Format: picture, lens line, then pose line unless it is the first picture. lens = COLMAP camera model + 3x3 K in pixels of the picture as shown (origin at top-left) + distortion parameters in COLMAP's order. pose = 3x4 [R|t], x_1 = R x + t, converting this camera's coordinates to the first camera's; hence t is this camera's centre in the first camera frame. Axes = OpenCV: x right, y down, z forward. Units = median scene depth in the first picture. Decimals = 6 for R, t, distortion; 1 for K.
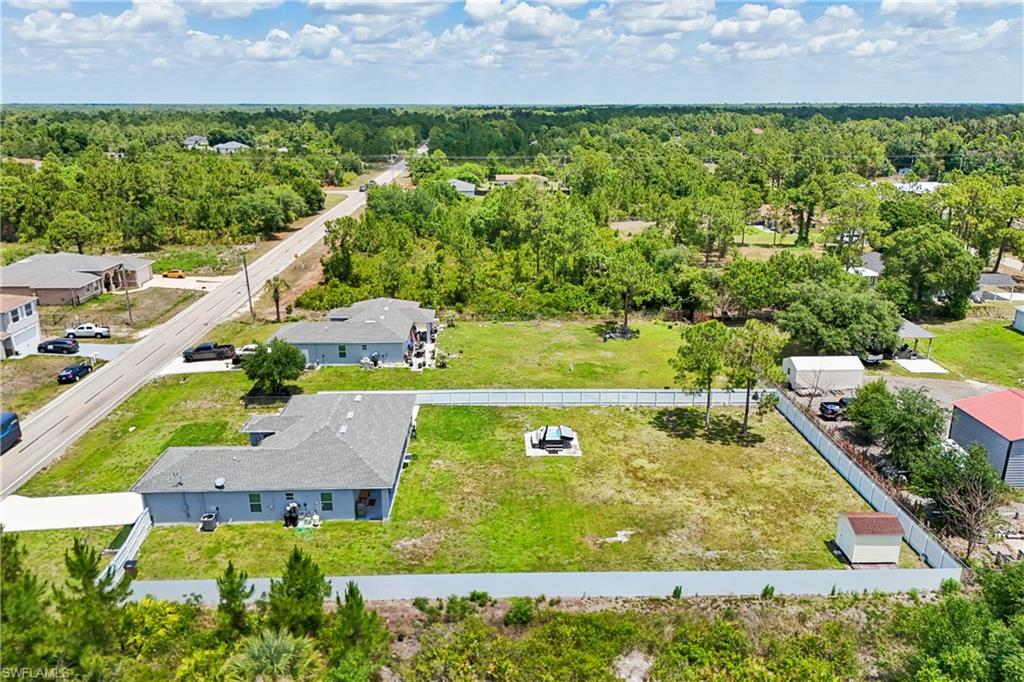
lens RADIAL K [[761.8, 0, 511.9], [0, 761.8, 318.1], [0, 0, 1]] dist [0.082037, -0.096084]
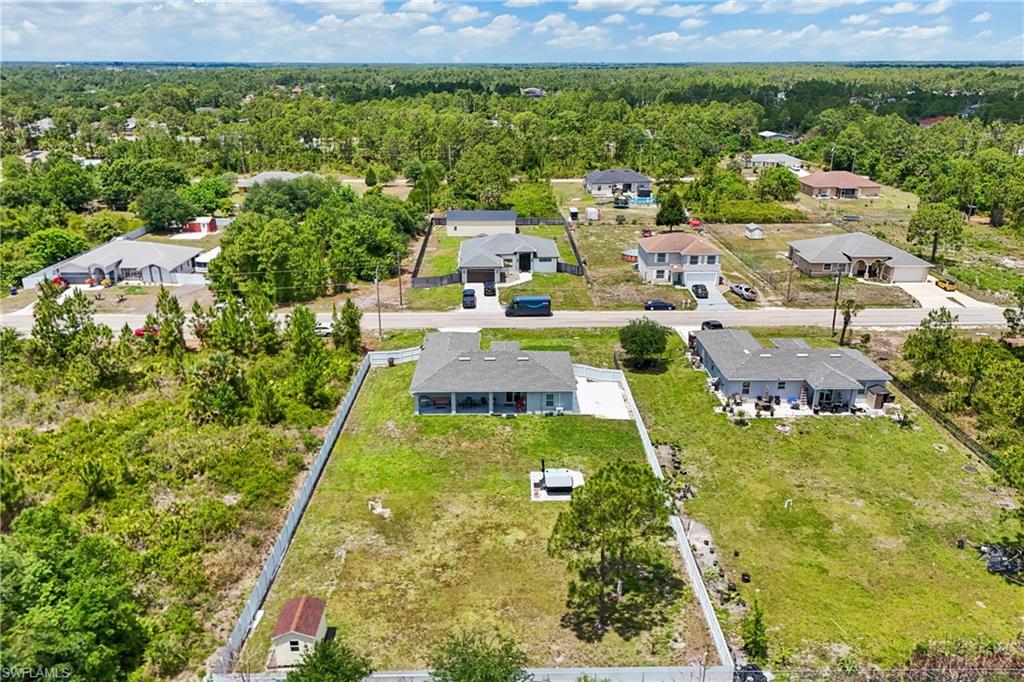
lens RADIAL K [[761.8, 0, 511.9], [0, 761.8, 318.1], [0, 0, 1]] dist [0.082037, -0.096084]
pose [[-0.014538, 0.319352, -0.947525, 0.873287], [-0.270199, 0.911115, 0.311227, -0.308721], [0.962695, 0.260545, 0.073043, 0.763990]]
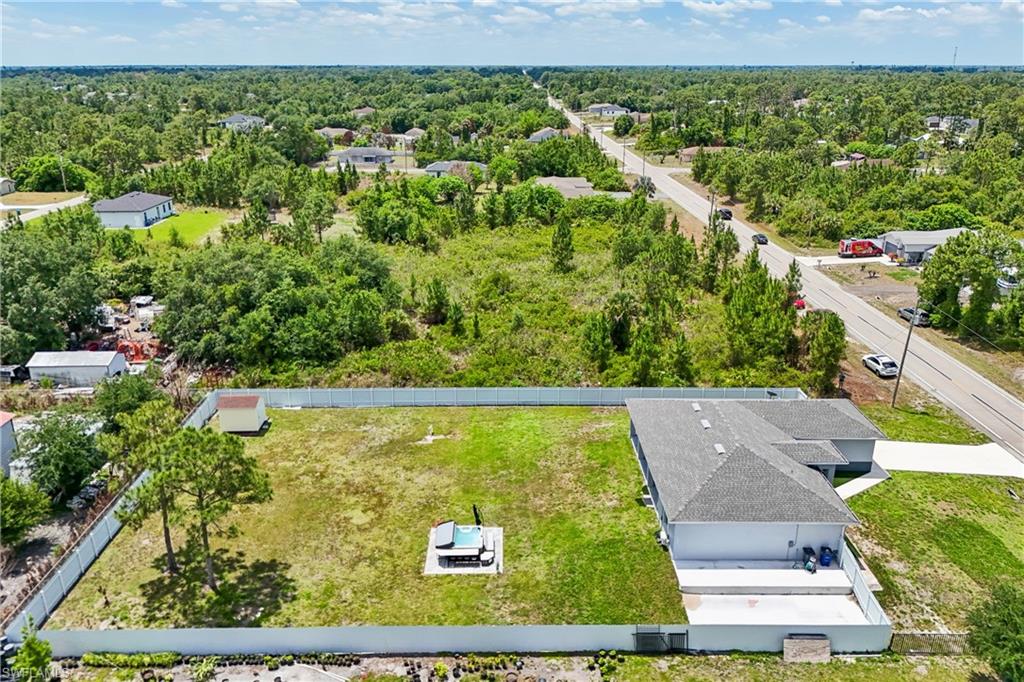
lens RADIAL K [[761.8, 0, 511.9], [0, 761.8, 318.1], [0, 0, 1]] dist [0.082037, -0.096084]
pose [[-0.999894, -0.002956, 0.014222, -0.000257], [0.005517, 0.828413, 0.560091, -0.390405], [-0.013437, 0.560110, -0.828309, 1.383716]]
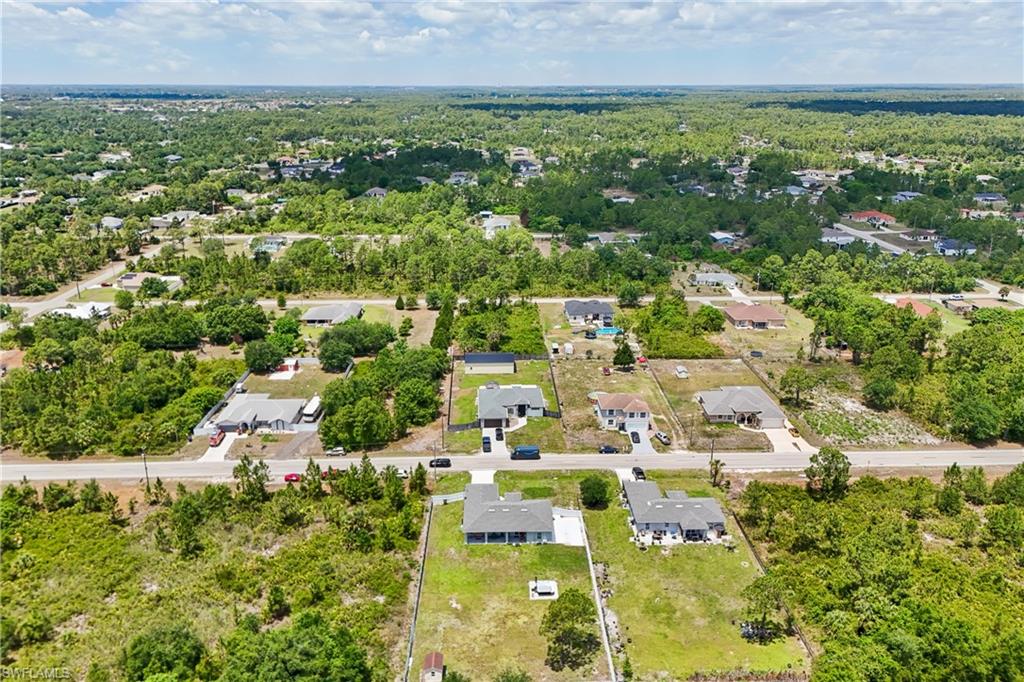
lens RADIAL K [[767.5, 0, 513.6], [0, 767.5, 300.5], [0, 0, 1]] dist [0.110359, -0.168571]
pose [[0.003775, 0.275048, -0.961423, 1.651613], [-0.277574, 0.923938, 0.263234, -0.958052], [0.960697, 0.265872, 0.079833, 0.537346]]
